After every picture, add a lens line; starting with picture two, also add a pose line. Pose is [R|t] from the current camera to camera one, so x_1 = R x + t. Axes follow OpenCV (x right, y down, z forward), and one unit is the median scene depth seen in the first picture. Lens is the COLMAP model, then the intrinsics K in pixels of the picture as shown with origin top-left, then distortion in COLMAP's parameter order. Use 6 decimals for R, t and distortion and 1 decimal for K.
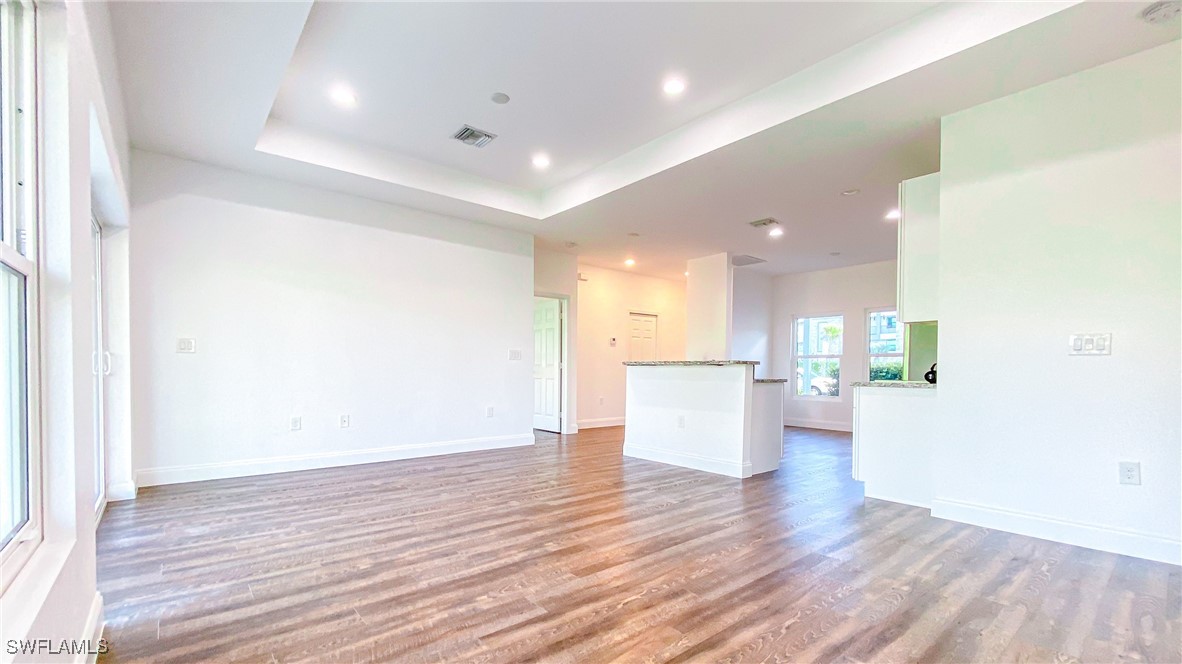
lens RADIAL K [[497.9, 0, 591.8], [0, 497.9, 375.9], [0, 0, 1]] dist [0.000107, 0.000003]
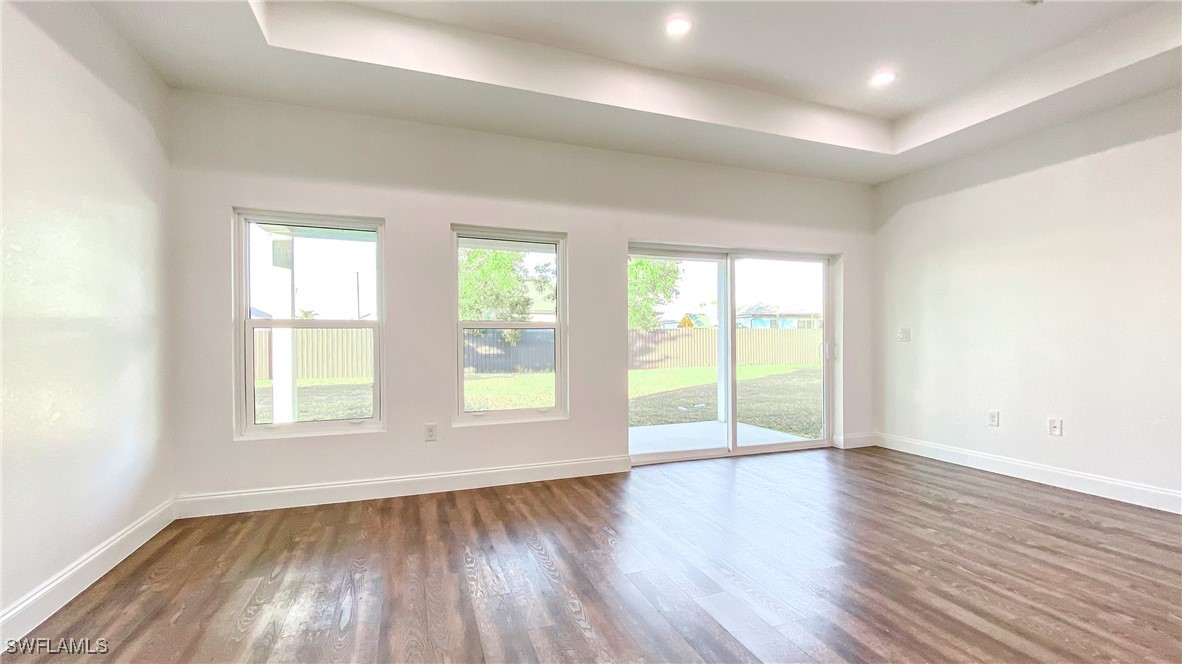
lens RADIAL K [[483.7, 0, 590.2], [0, 483.7, 346.7], [0, 0, 1]] dist [0.000180, 0.000031]
pose [[-0.344281, 0.002190, -0.938864, 0.511264], [-0.014226, 0.999870, 0.007549, -0.031189], [0.938759, 0.015955, -0.344205, 0.706743]]
